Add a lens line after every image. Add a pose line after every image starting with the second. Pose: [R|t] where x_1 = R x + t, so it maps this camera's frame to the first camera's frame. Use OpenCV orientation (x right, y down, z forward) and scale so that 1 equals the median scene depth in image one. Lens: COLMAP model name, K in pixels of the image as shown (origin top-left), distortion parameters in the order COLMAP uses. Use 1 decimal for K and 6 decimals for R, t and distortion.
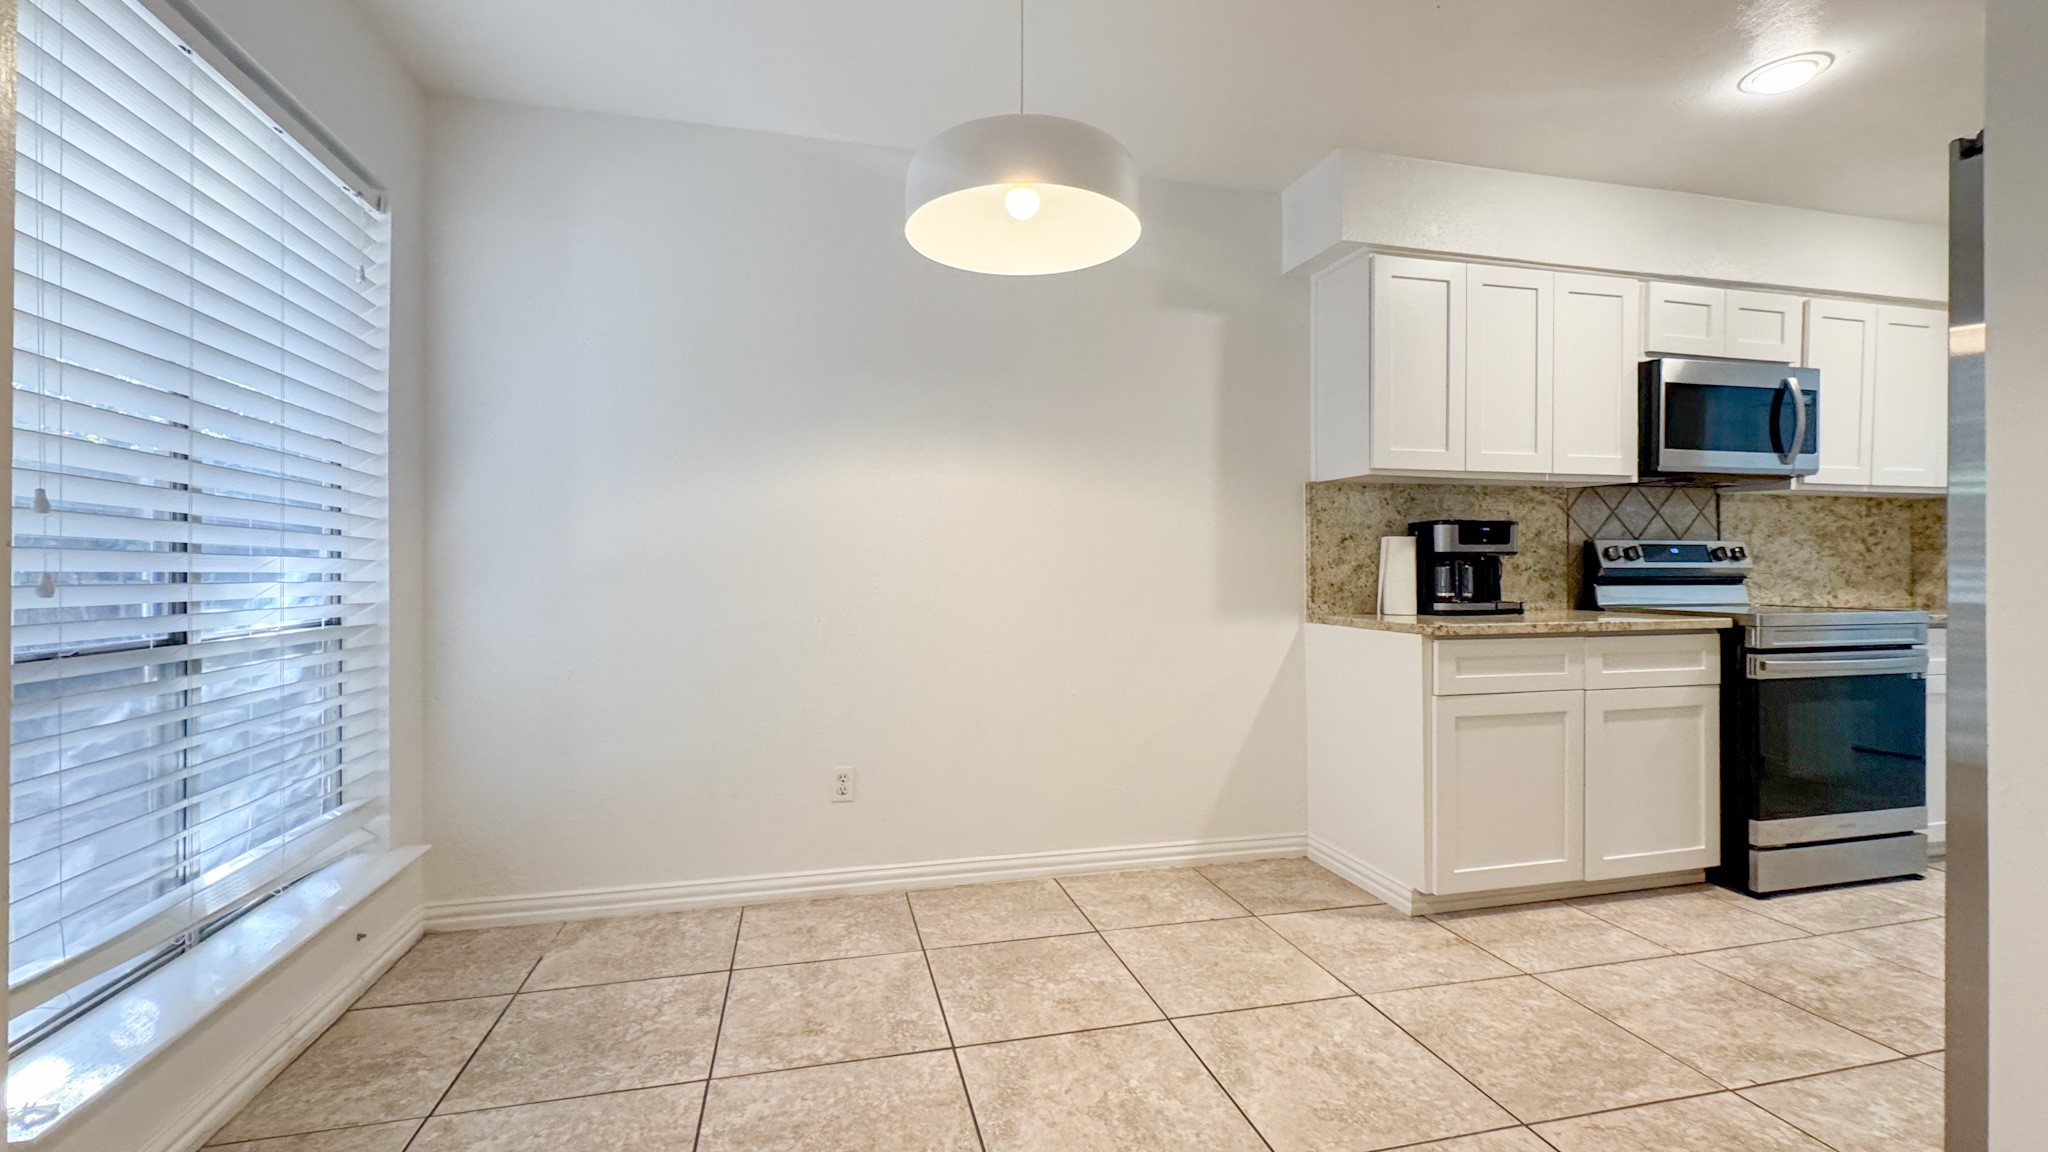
lens RADIAL K [[858.6, 0, 1021.5], [0, 858.6, 592.4], [0, 0, 1]] dist [0.001009, 0.000061]
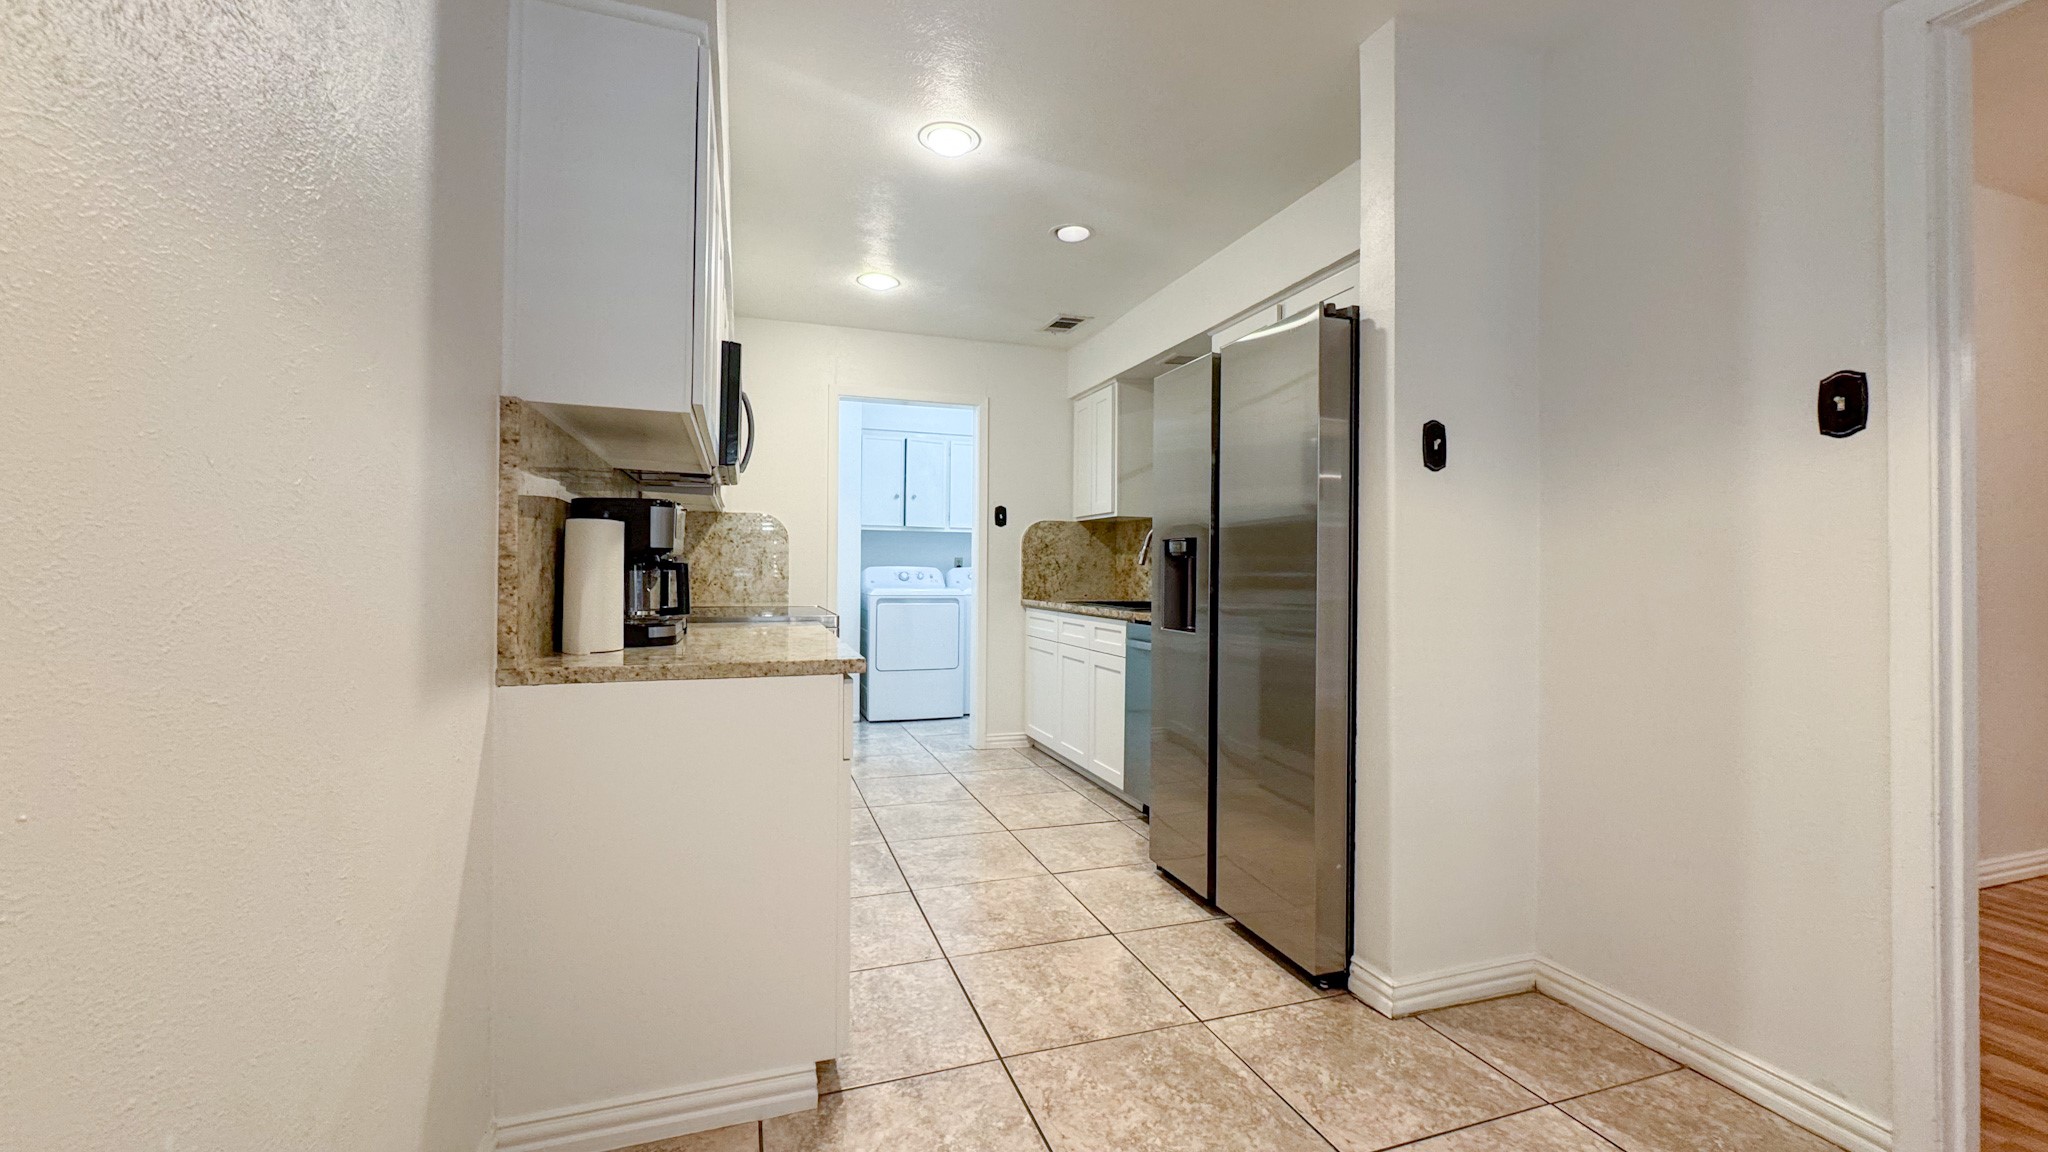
lens RADIAL K [[832.4, 0, 1024.0], [0, 832.4, 576.0], [0, 0, 1]] dist [0.000217, -0.000161]
pose [[-0.089371, -0.008694, 0.995960, -0.168617], [0.020220, 0.999740, 0.010541, -0.027799], [-0.995793, 0.021081, -0.089172, 0.794881]]
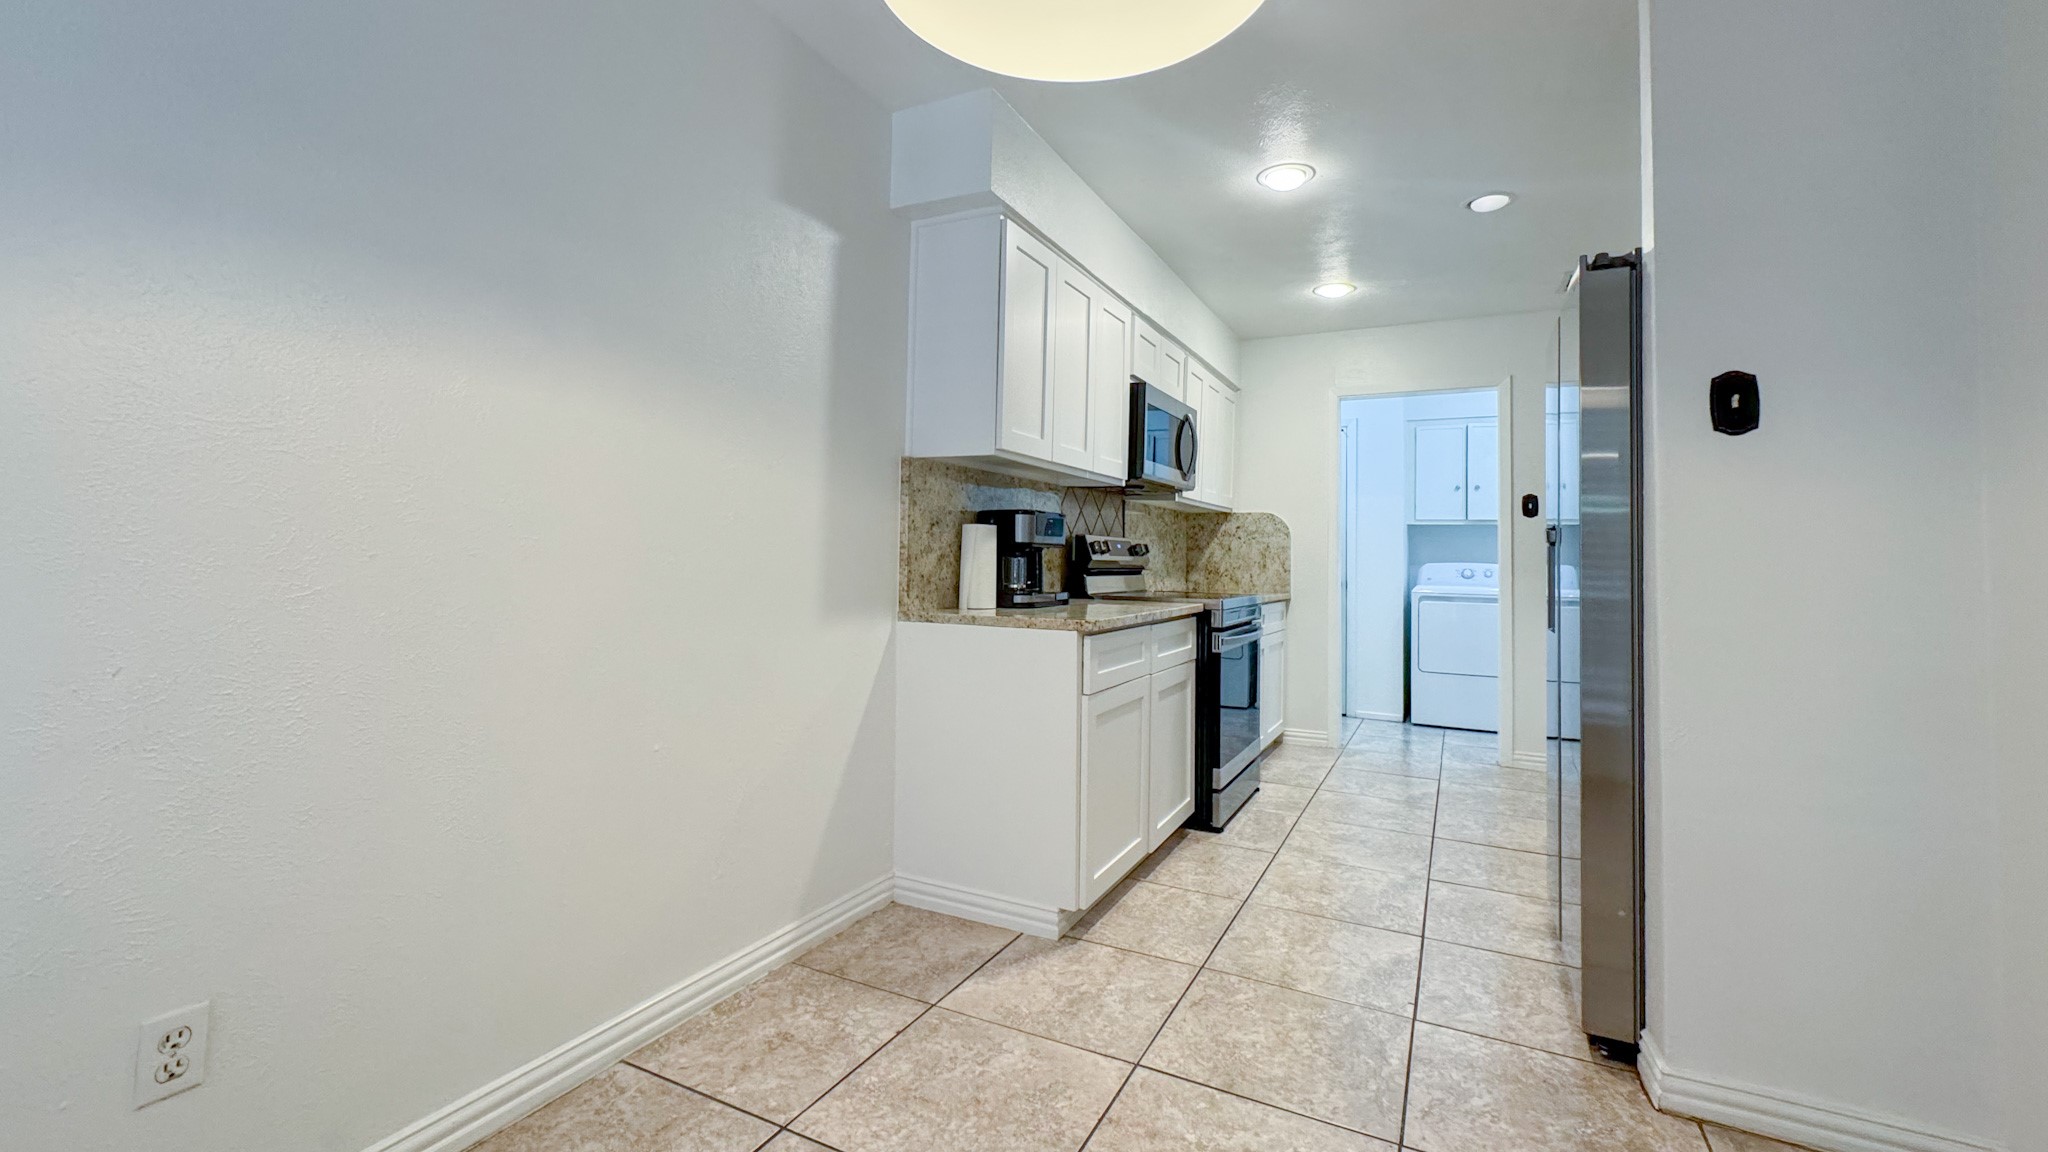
lens RADIAL K [[854.0, 0, 1020.4], [0, 854.0, 540.1], [0, 0, 1]] dist [0.000329, -0.000105]
pose [[0.658595, 0.028915, 0.751942, -0.239748], [0.003878, 0.999118, -0.041817, -0.009764], [-0.752487, 0.030456, 0.657902, 0.373344]]
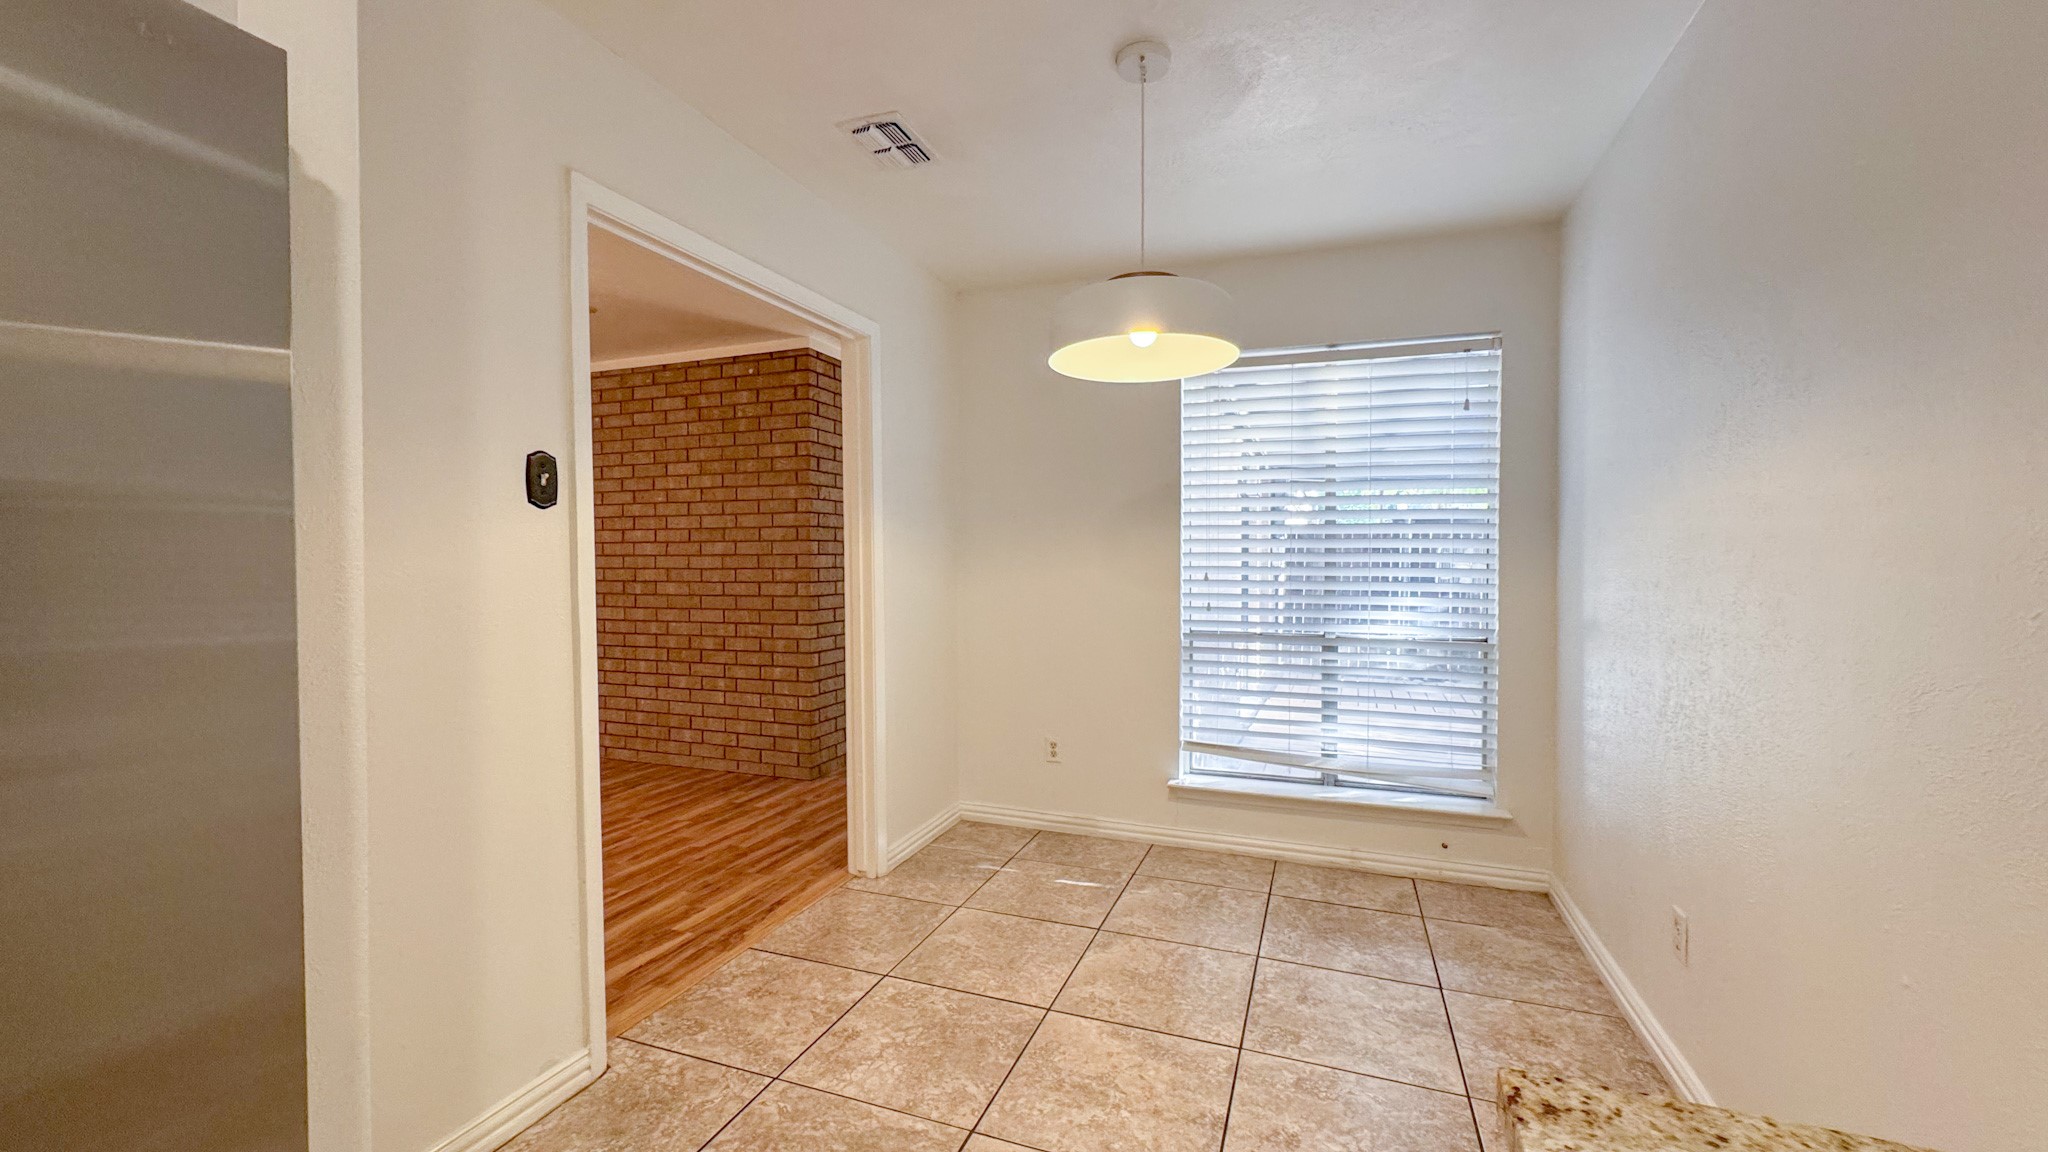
lens RADIAL K [[799.5, 0, 1024.0], [0, 799.5, 576.0], [0, 0, 1]] dist [0.000063, -0.000051]
pose [[-0.572780, 0.007103, -0.819679, 0.610314], [-0.021297, 0.999496, 0.023543, -0.074822], [0.819433, 0.030941, -0.572340, 0.866119]]
